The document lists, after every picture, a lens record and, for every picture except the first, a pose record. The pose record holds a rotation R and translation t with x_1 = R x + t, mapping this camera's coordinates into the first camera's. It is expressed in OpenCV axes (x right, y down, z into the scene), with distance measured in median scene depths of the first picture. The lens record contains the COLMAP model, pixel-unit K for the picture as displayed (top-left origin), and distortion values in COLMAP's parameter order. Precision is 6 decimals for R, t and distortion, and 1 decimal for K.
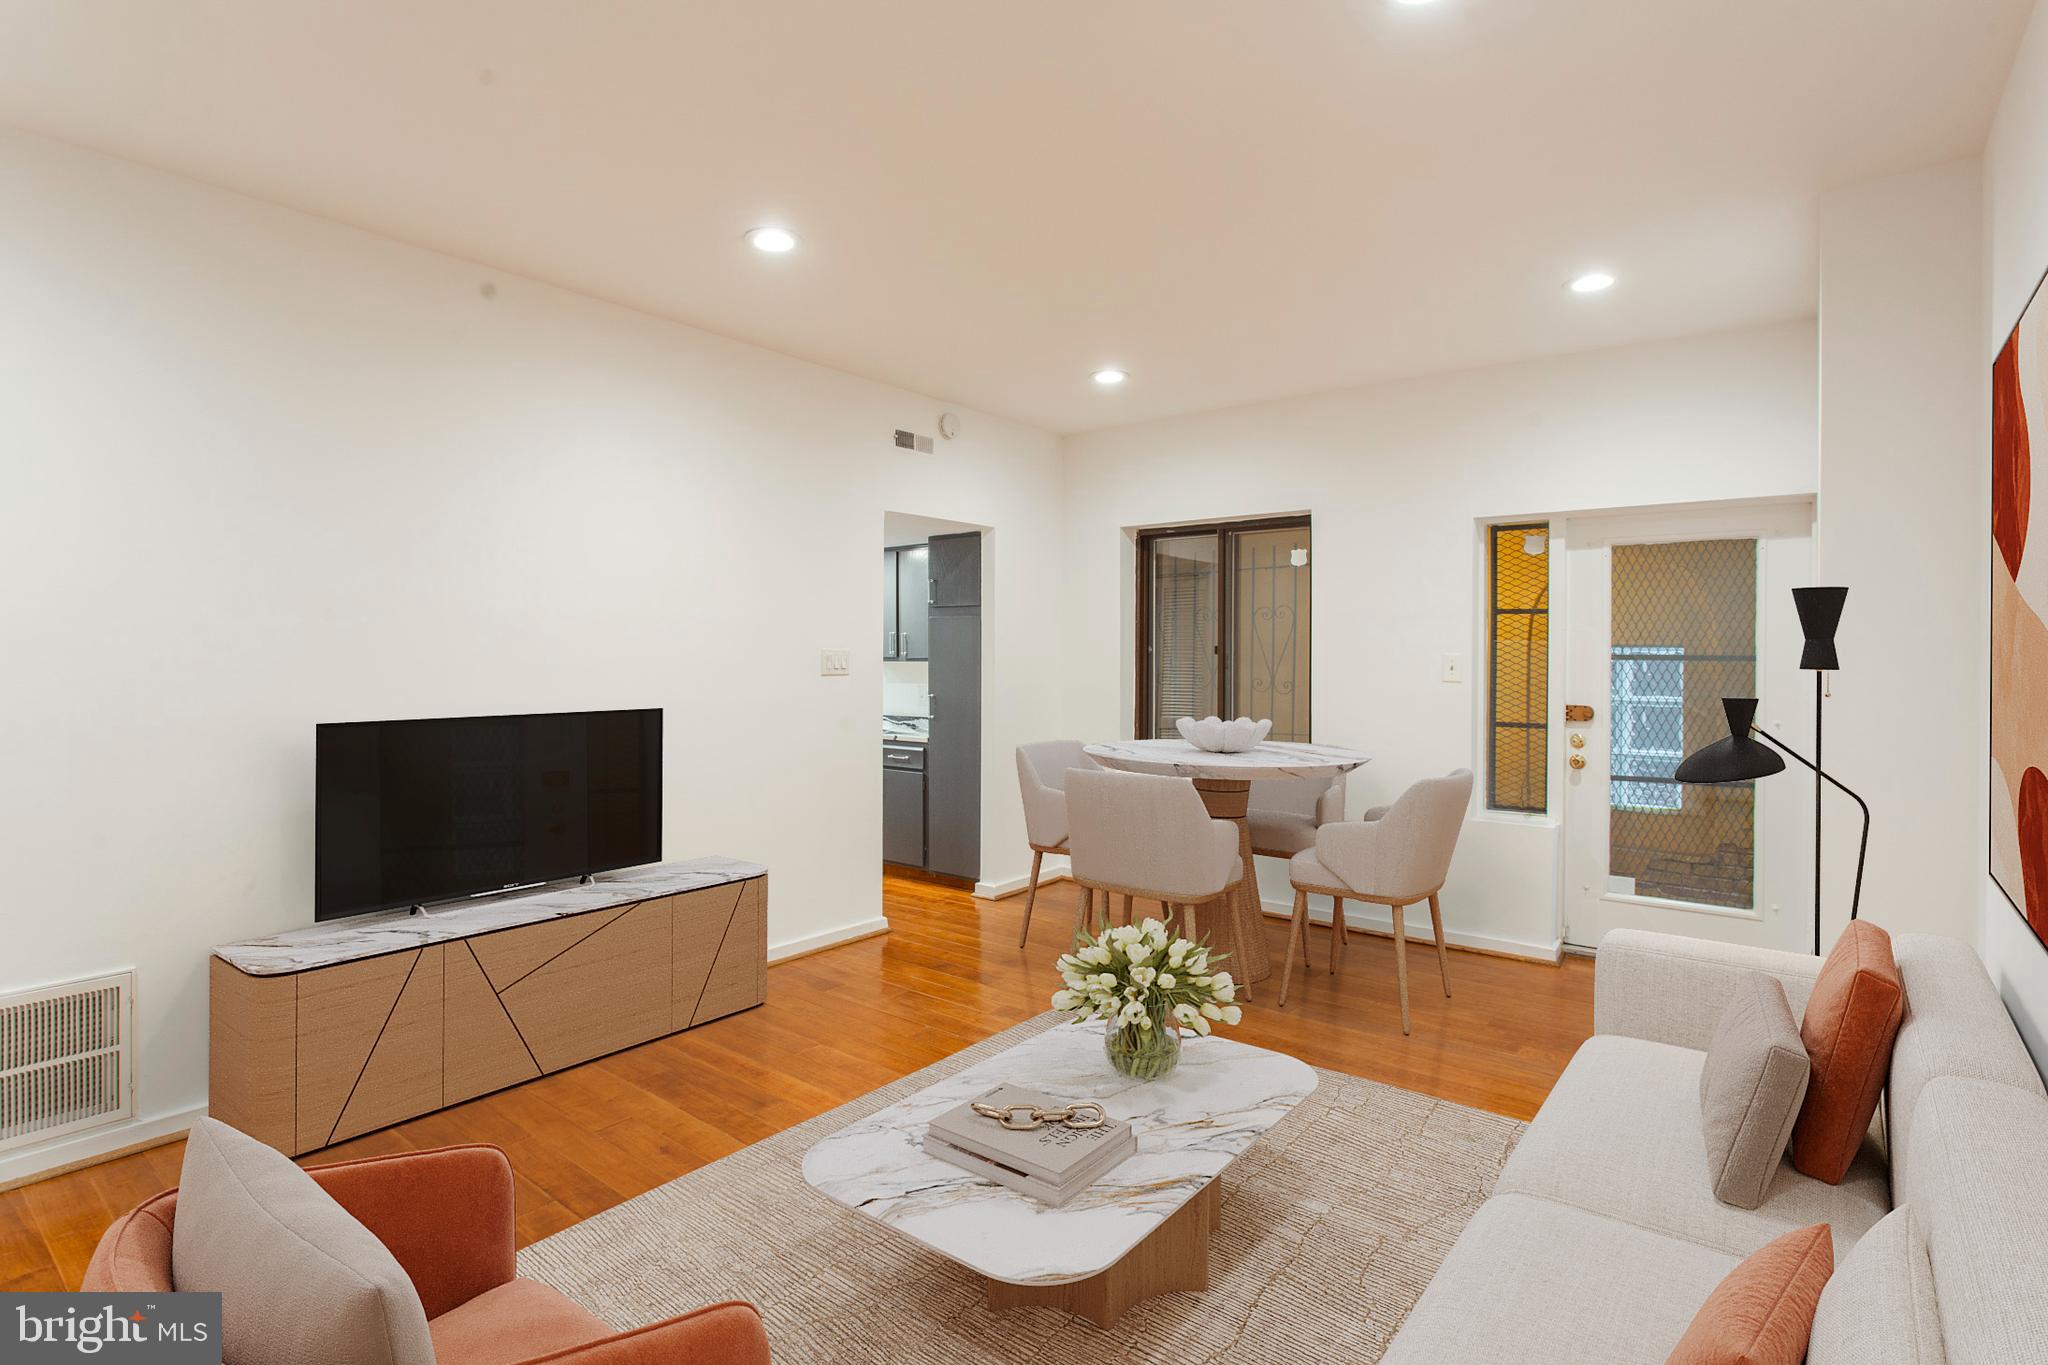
lens RADIAL K [[1031.5, 0, 1029.2], [0, 1031.5, 649.1], [0, 0, 1]] dist [0.002556, 0.000363]
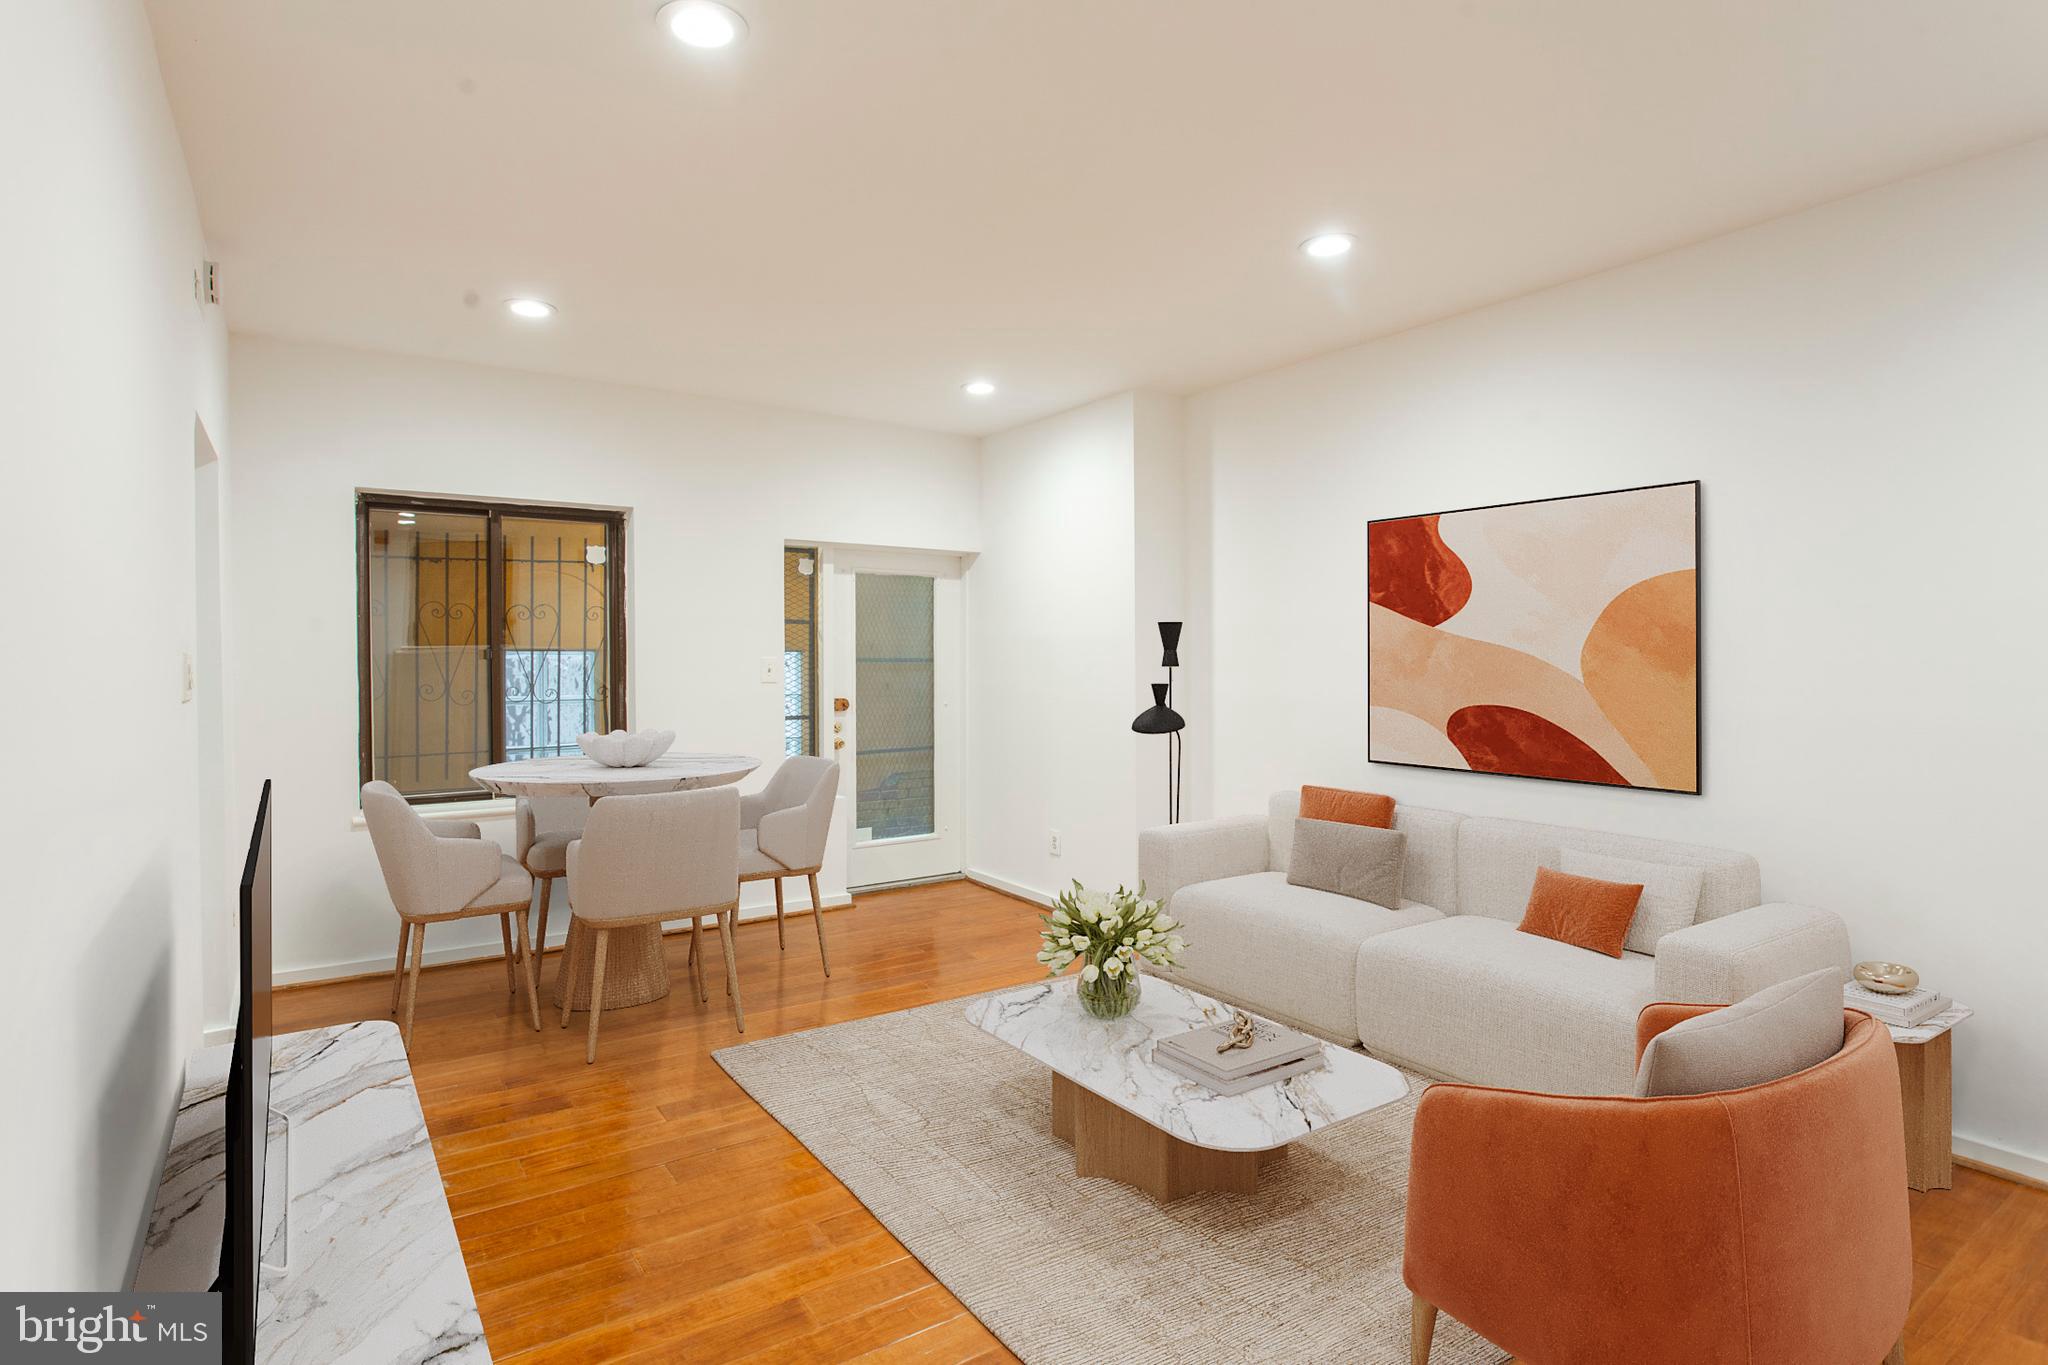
lens RADIAL K [[1031.5, 0, 1012.6], [0, 1031.5, 665.0], [0, 0, 1]] dist [0.002556, 0.000363]
pose [[0.314104, -0.011870, 0.949314, -0.591943], [-0.004622, 0.999891, 0.014032, -0.004406], [-0.949377, -0.008795, 0.314015, 0.408514]]
